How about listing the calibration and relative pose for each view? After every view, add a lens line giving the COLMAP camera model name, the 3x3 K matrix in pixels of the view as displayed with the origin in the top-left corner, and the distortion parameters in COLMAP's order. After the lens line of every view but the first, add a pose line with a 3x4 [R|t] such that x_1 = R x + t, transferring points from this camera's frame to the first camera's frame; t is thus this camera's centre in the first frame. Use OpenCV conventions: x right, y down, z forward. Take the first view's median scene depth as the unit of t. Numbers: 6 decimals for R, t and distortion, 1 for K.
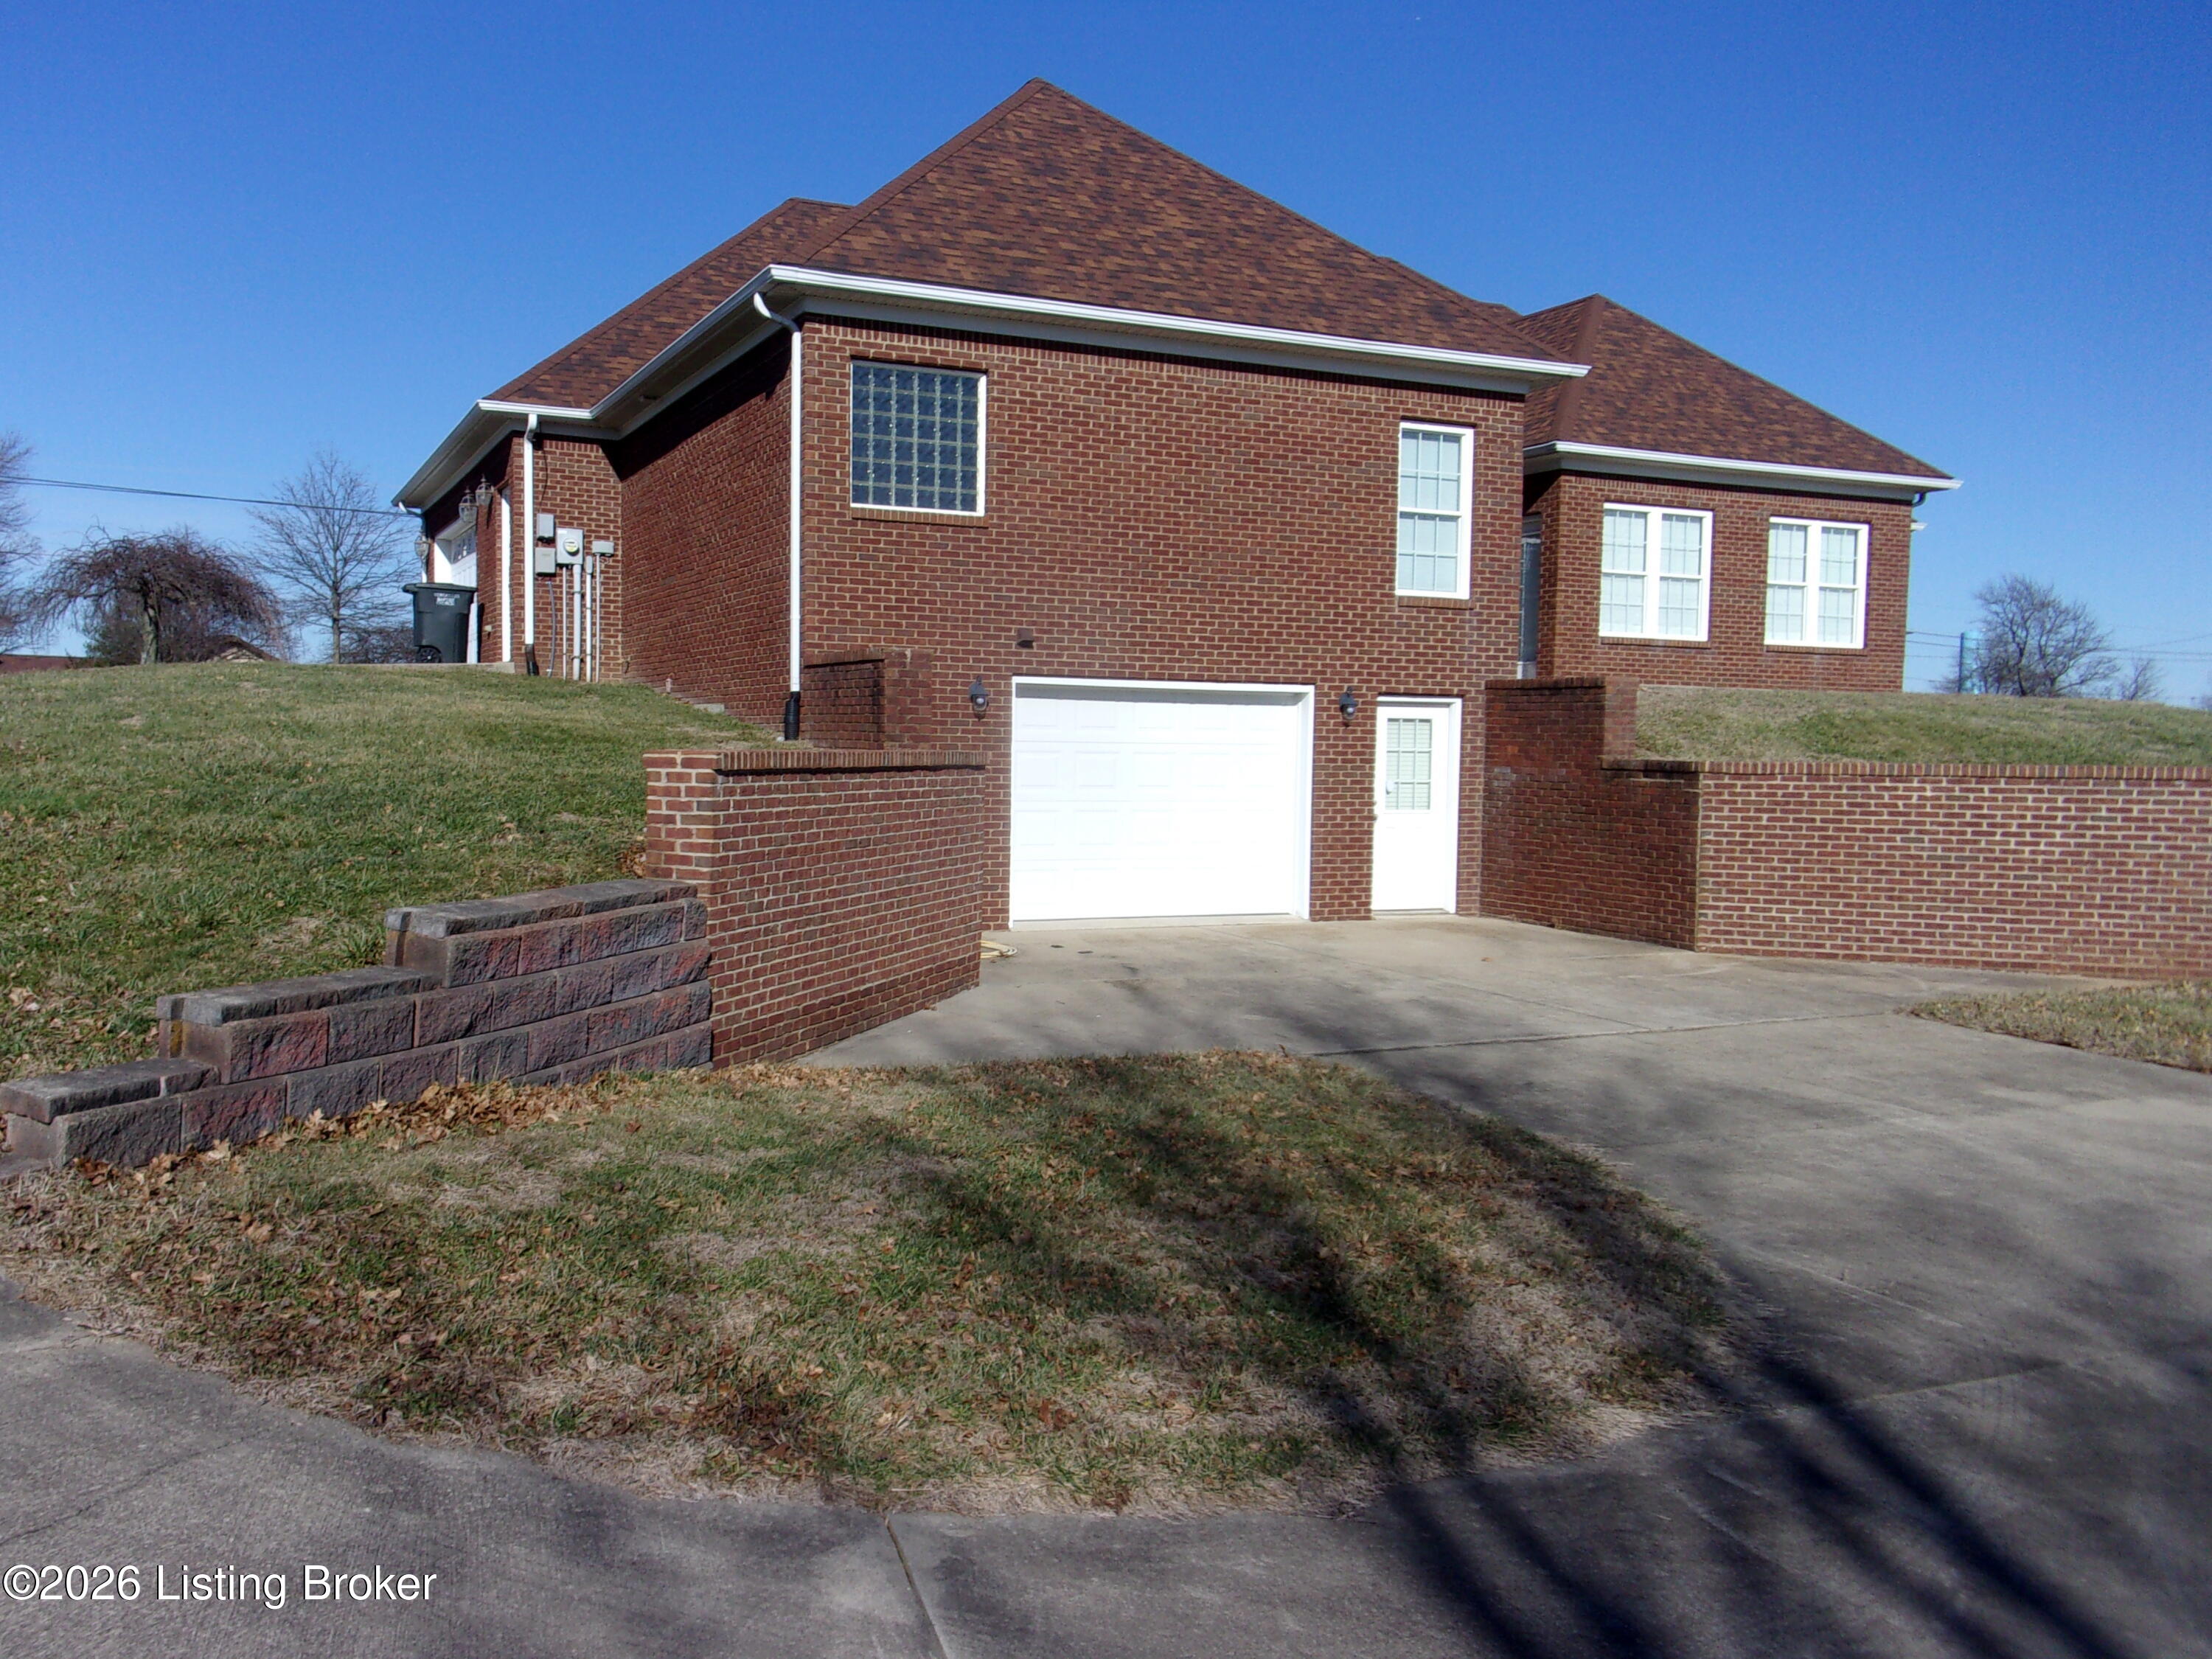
lens RADIAL K [[1856.0, 0, 1056.8], [0, 1856.0, 829.7], [0, 0, 1]] dist [0.023949, -0.038542]
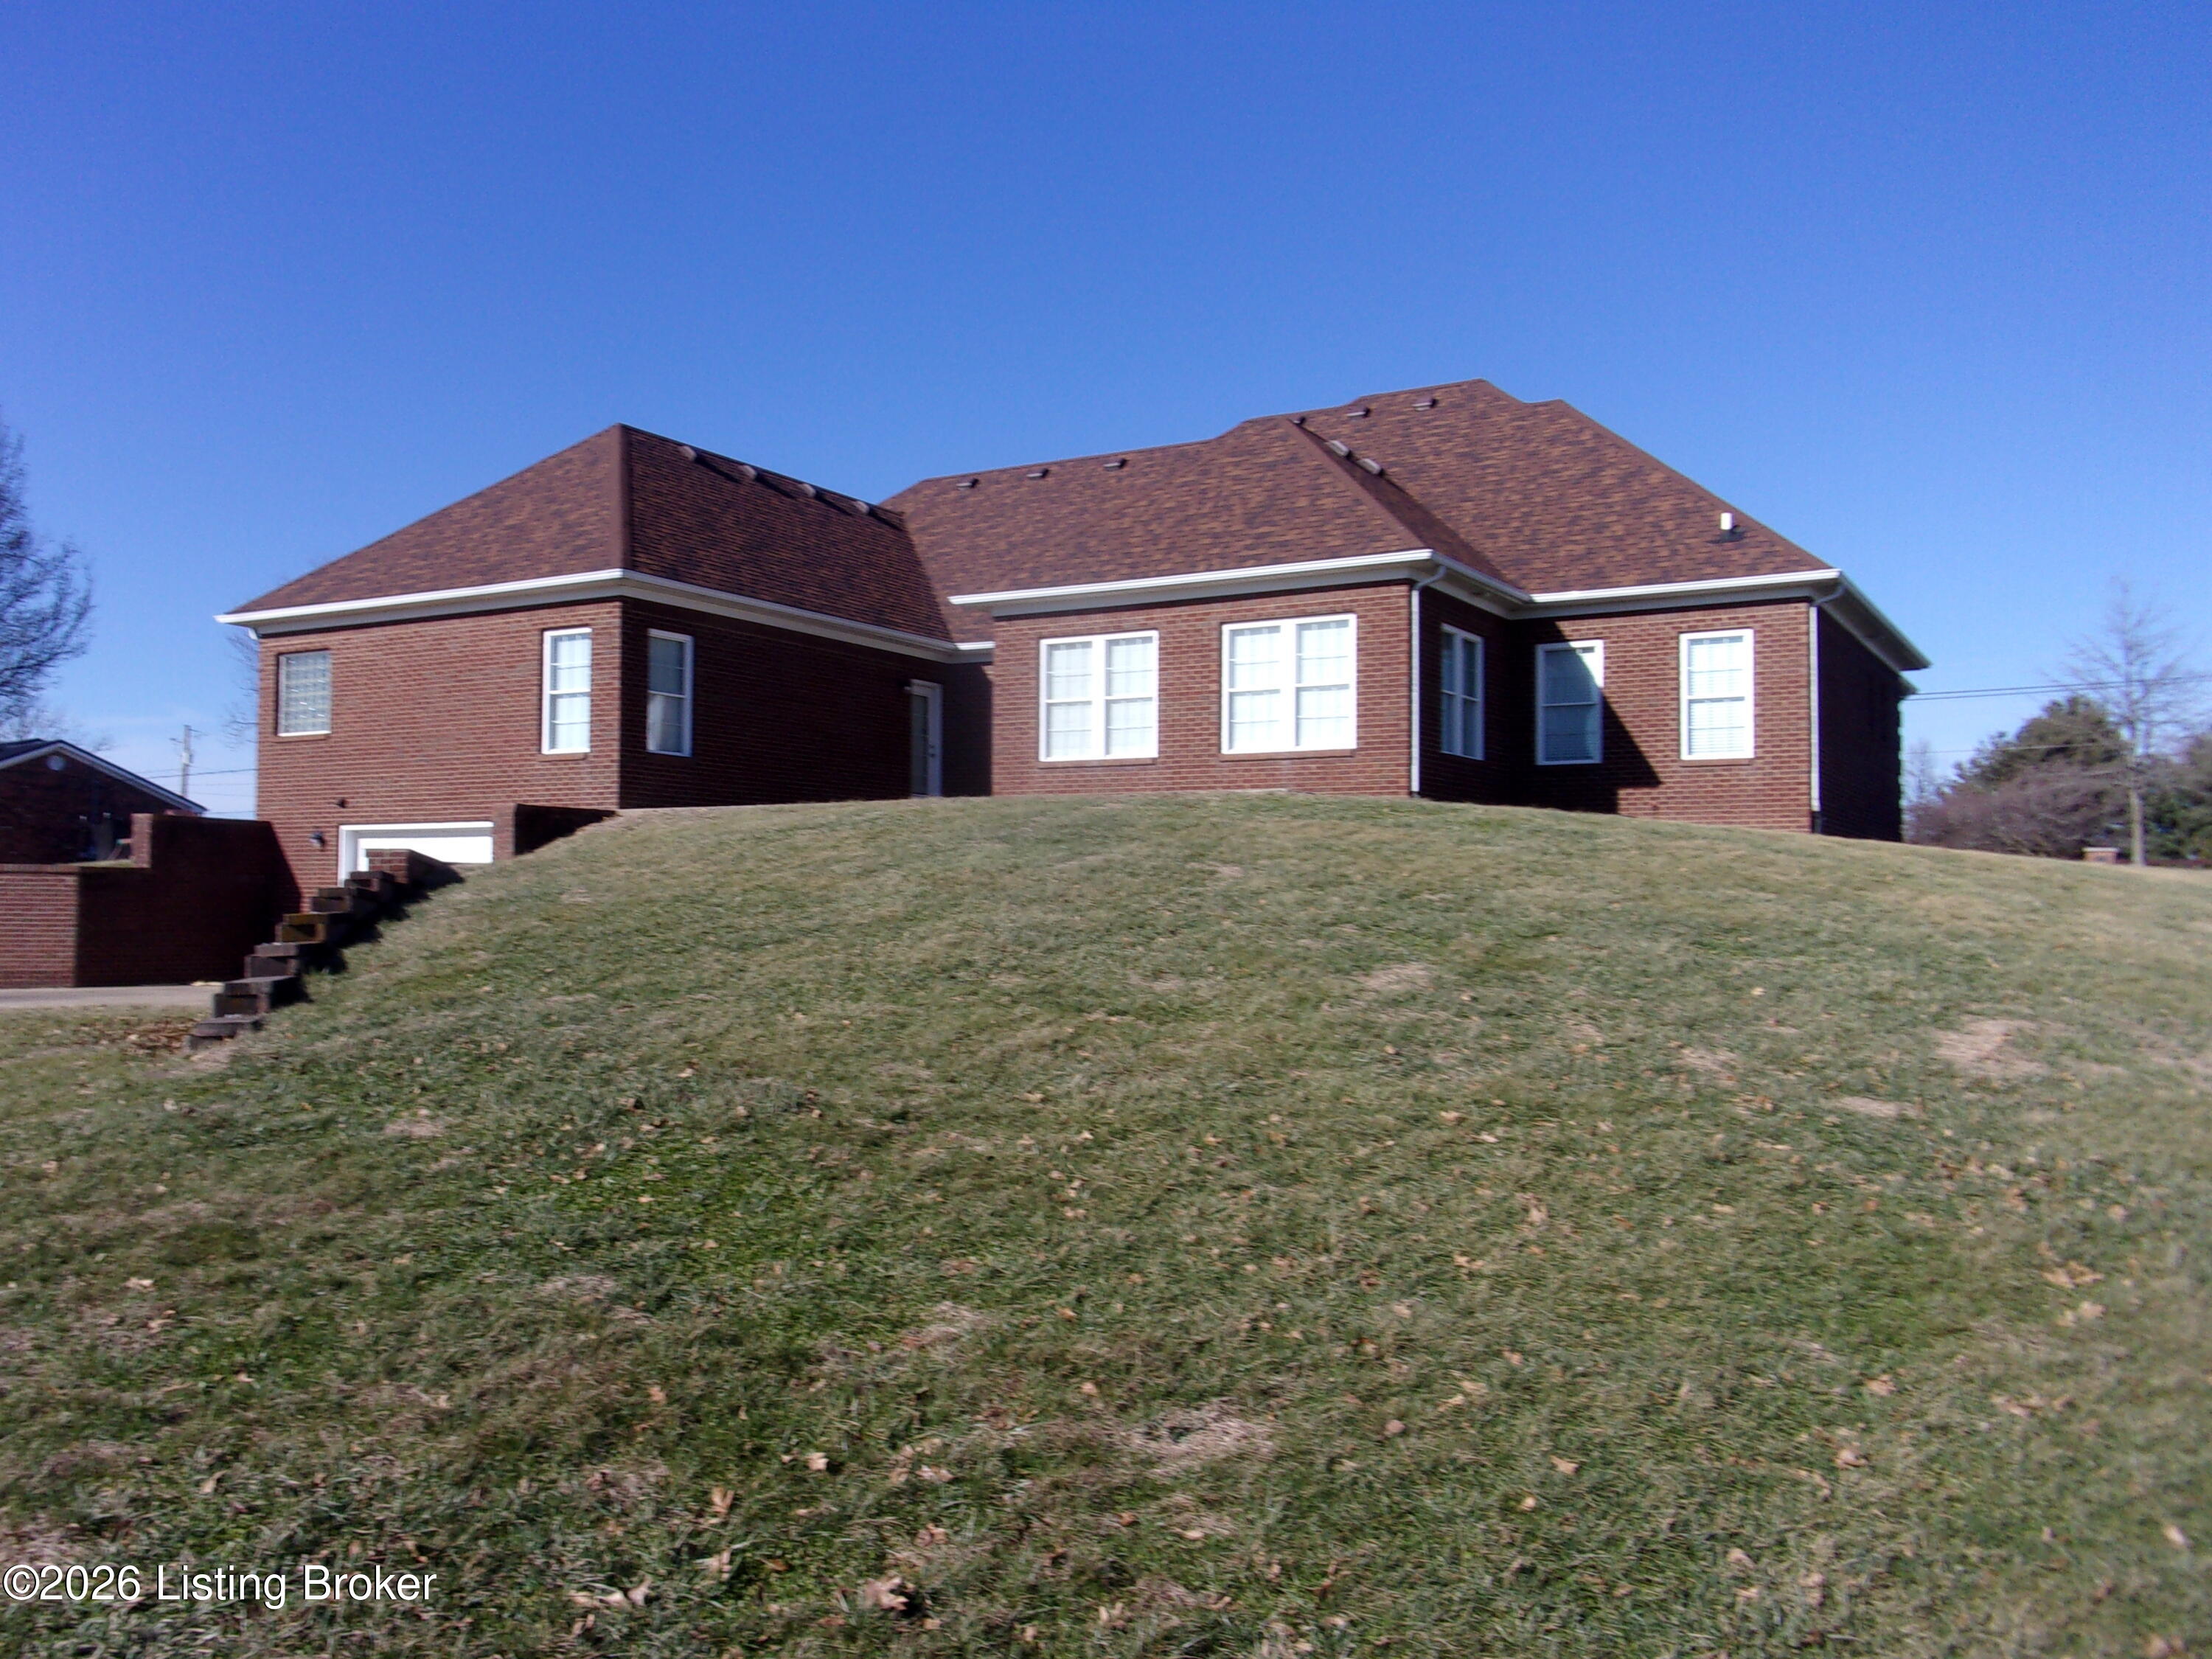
lens RADIAL K [[1856.0, 0, 1110.4], [0, 1856.0, 838.4], [0, 0, 1]] dist [0.023949, -0.038542]
pose [[0.575271, -0.046179, -0.816658, 1.541348], [-0.037282, 0.995887, -0.082576, 0.035134], [0.817113, 0.077950, 0.571183, 0.548723]]
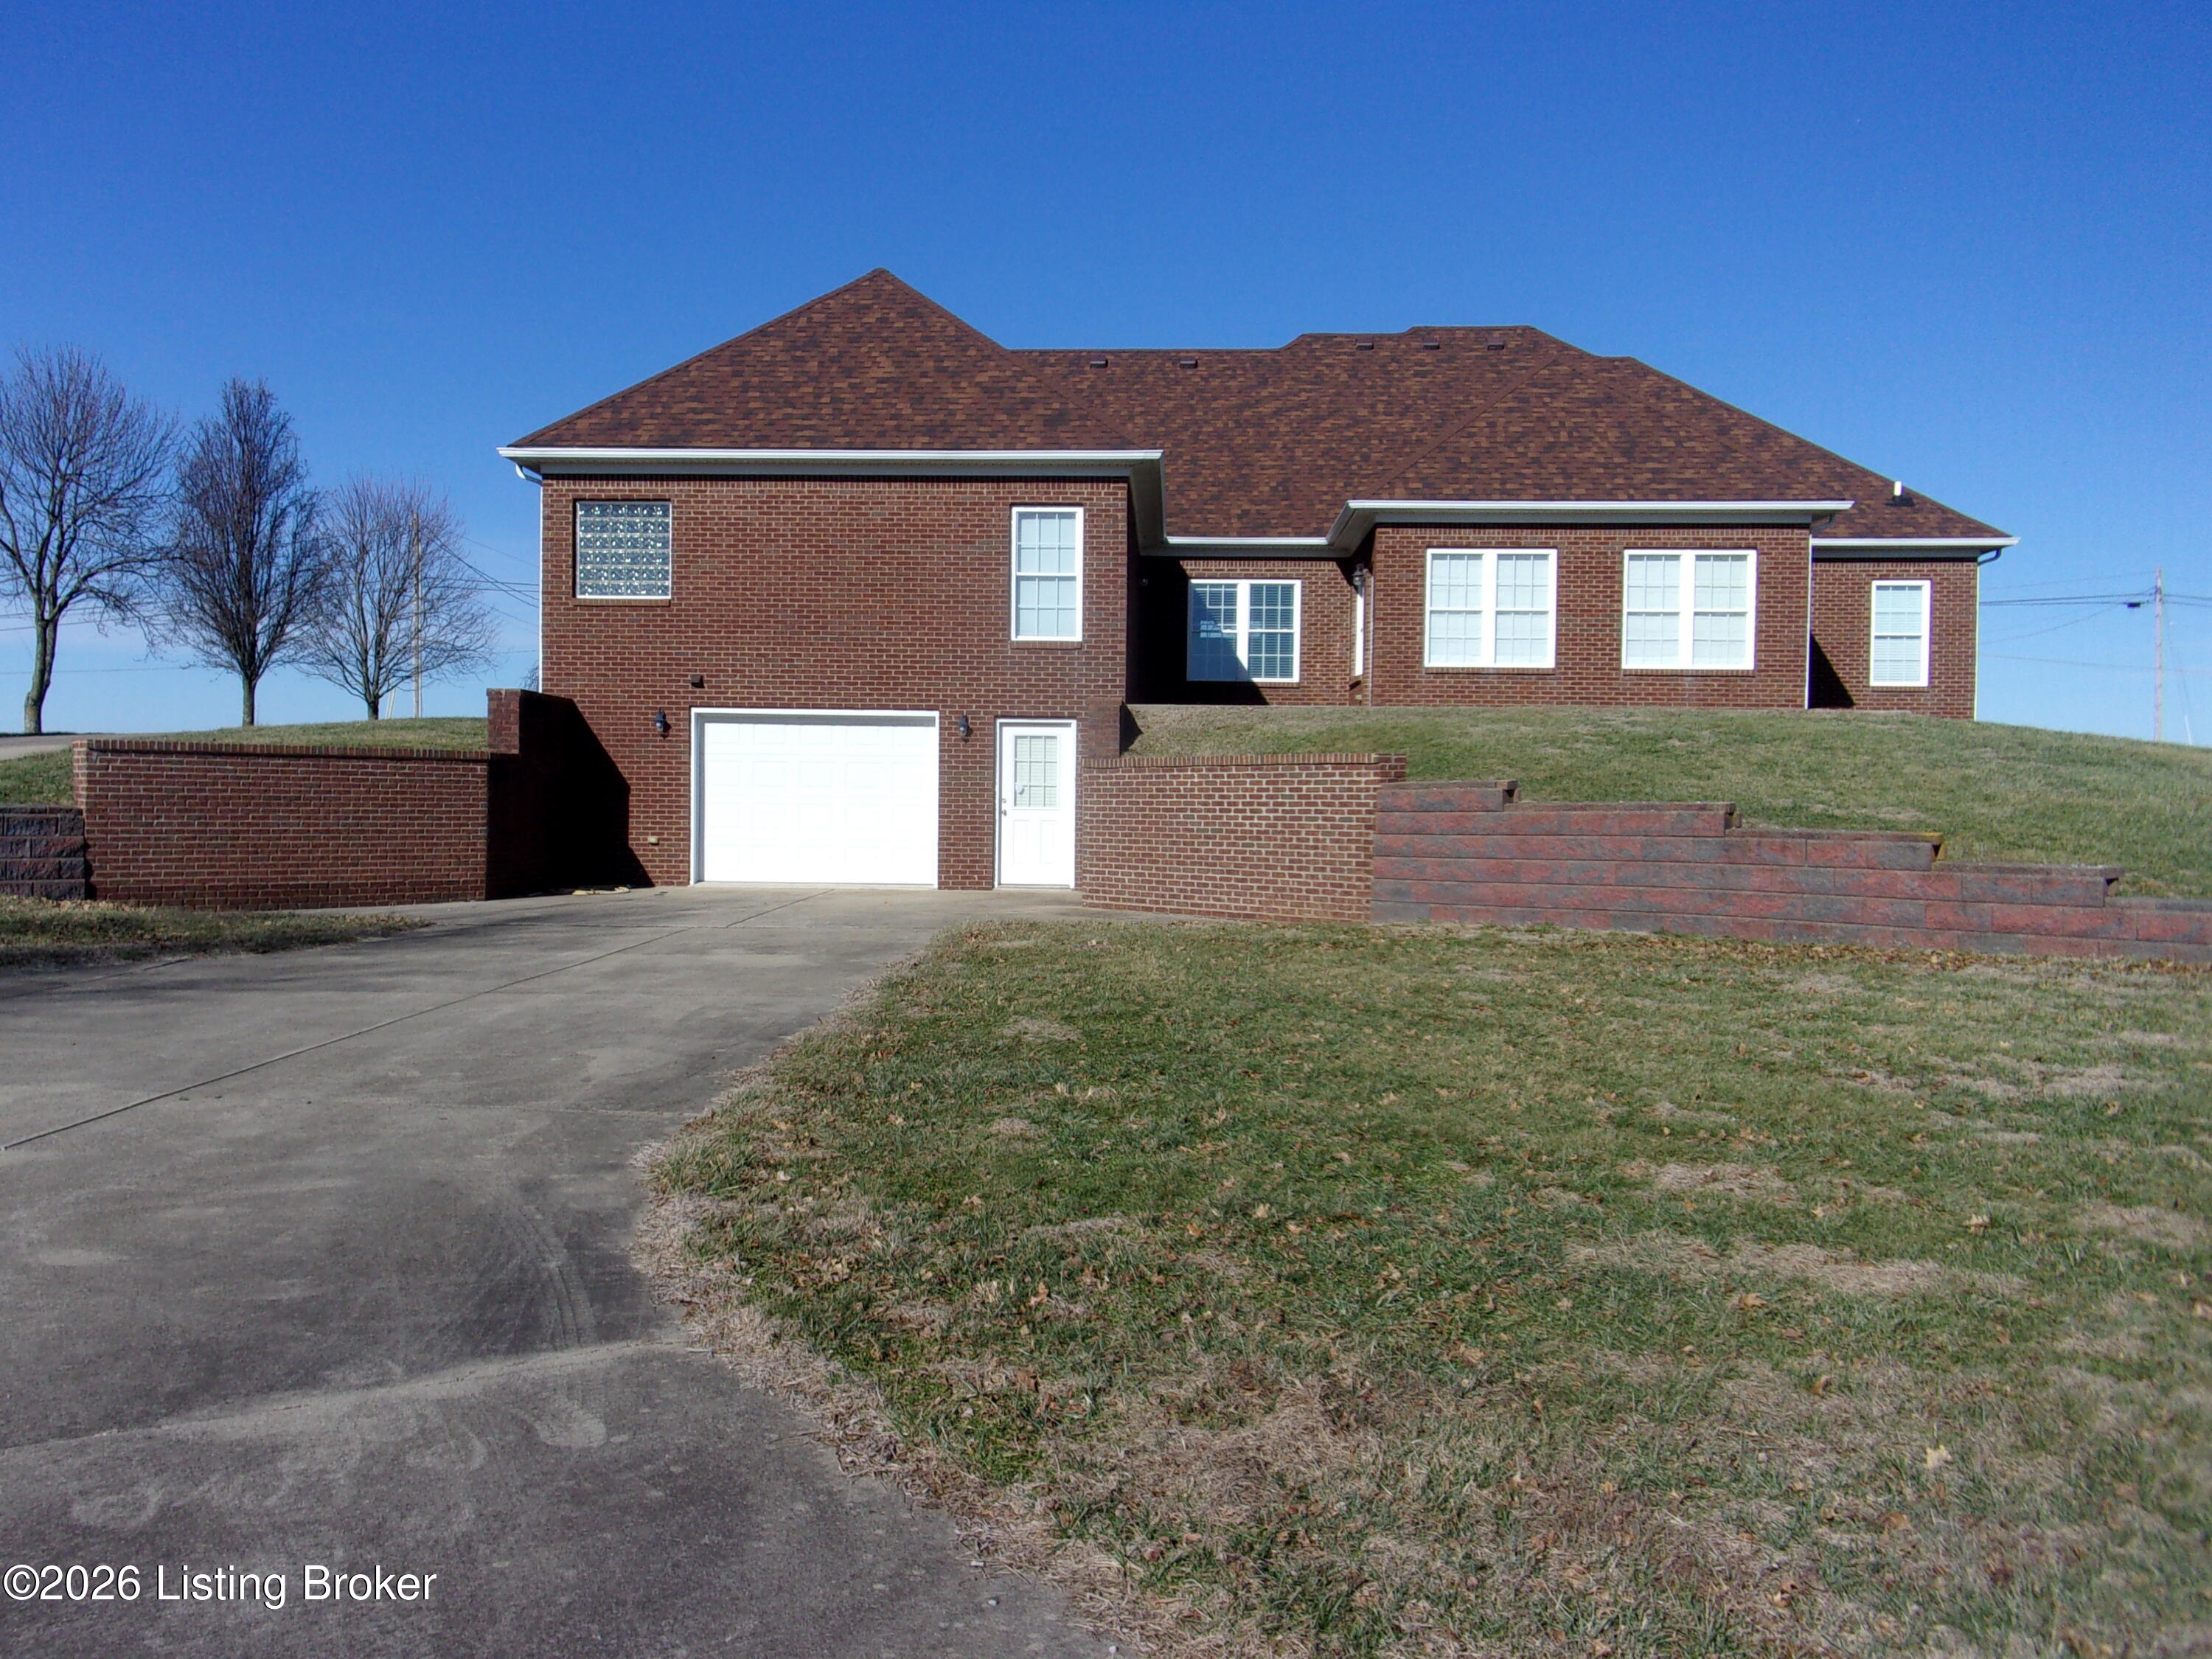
lens RADIAL K [[1856.0, 0, 1085.9], [0, 1856.0, 842.9], [0, 0, 1]] dist [0.023949, -0.038542]
pose [[0.889218, 0.003956, -0.457467, 0.809179], [-0.018876, 0.999428, -0.028050, 0.049742], [0.457094, 0.033578, 0.888784, -0.120759]]
